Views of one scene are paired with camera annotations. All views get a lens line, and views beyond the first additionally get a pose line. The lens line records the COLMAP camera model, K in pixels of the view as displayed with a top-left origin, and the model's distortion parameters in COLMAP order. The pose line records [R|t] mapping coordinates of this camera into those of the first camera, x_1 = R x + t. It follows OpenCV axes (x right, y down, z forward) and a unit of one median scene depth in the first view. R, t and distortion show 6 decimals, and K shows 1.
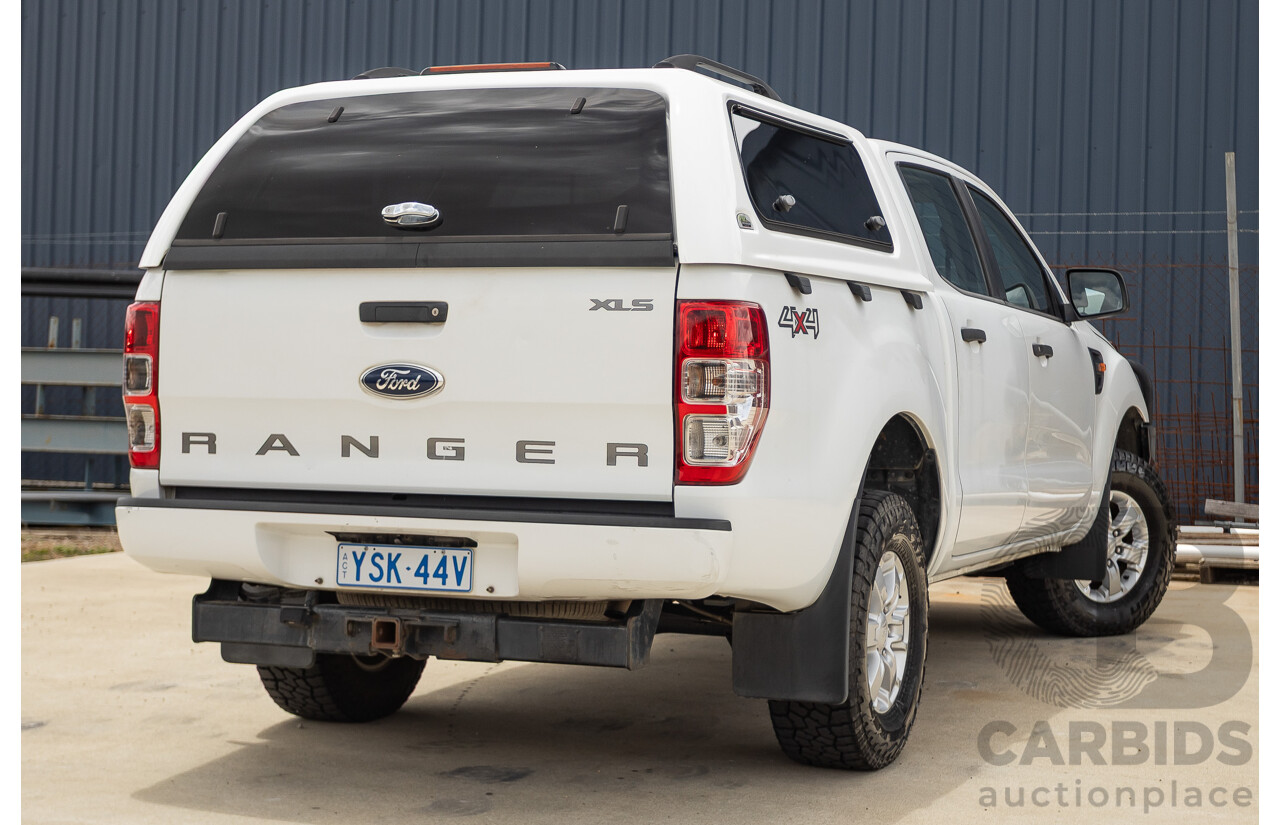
lens RADIAL K [[2366.0, 0, 643.7], [0, 2366.0, 380.5], [0, 0, 1]] dist [0.010914, 0.003258]
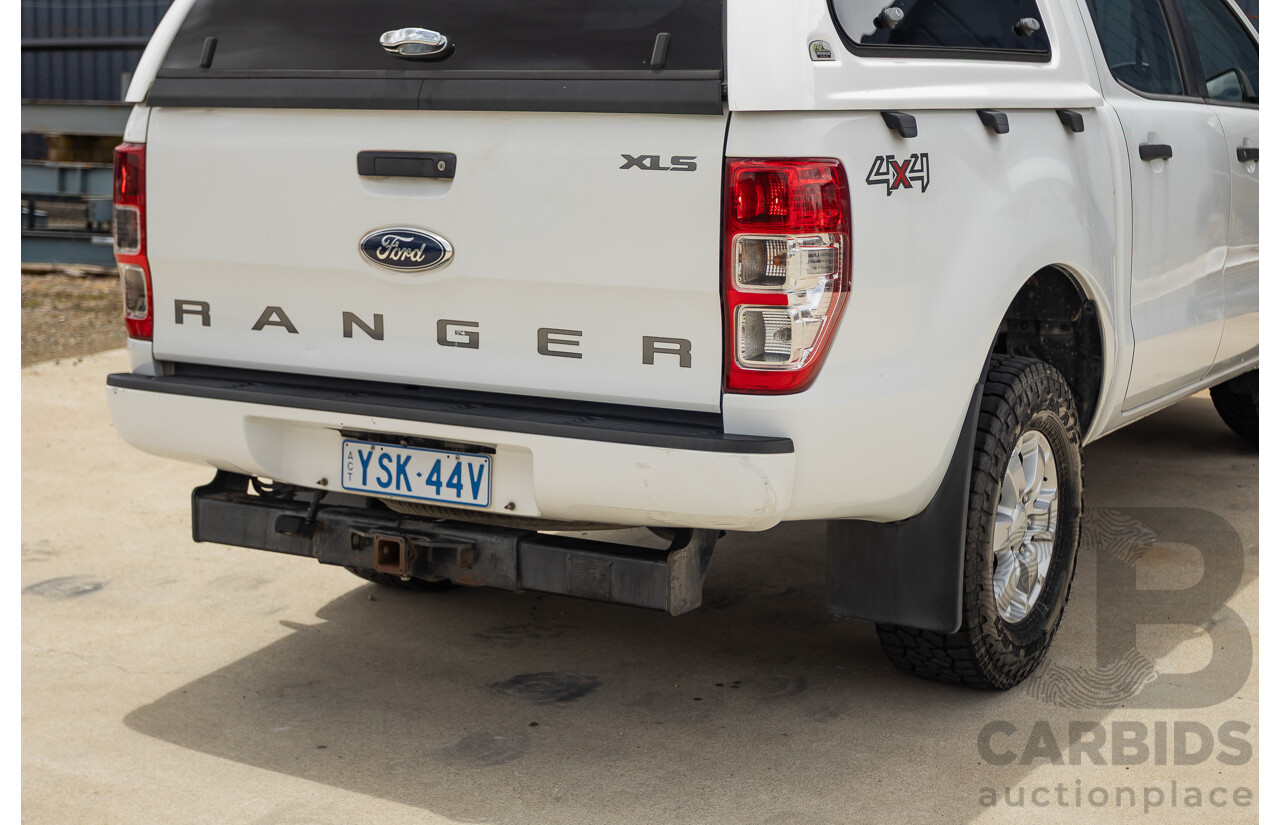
lens RADIAL K [[2084.2, 0, 633.8], [0, 2084.2, 385.4], [0, 0, 1]] dist [-0.013725, 0.055397]
pose [[0.989555, 0.013366, -0.143537, 0.079383], [0.007269, 0.989800, 0.142277, -0.054886], [0.143975, -0.141834, 0.979364, 0.296901]]
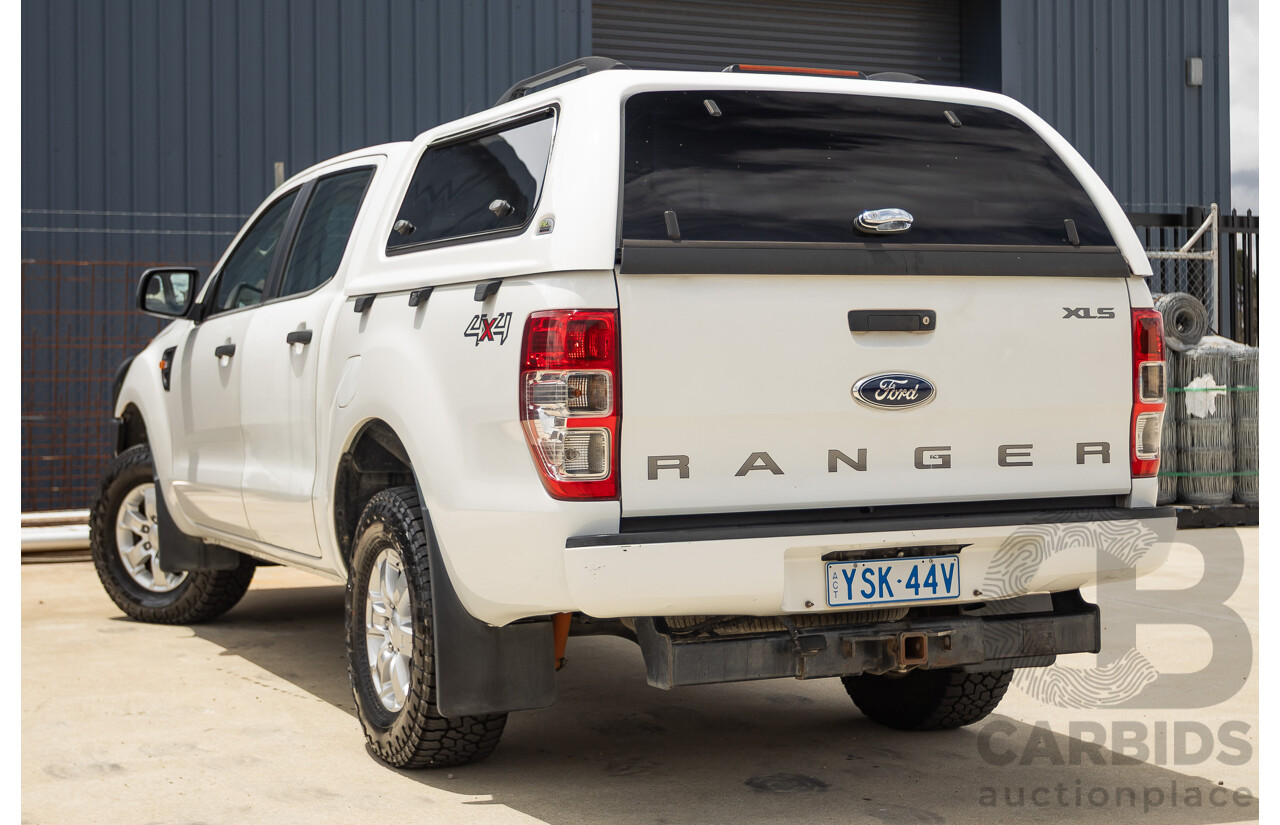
lens RADIAL K [[2084.2, 0, 633.8], [0, 2084.2, 385.4], [0, 0, 1]] dist [-0.013725, 0.055397]
pose [[0.686681, -0.029628, 0.726355, -0.798650], [0.020466, 0.999561, 0.021424, -0.022676], [-0.726671, 0.000154, 0.686986, 0.482308]]
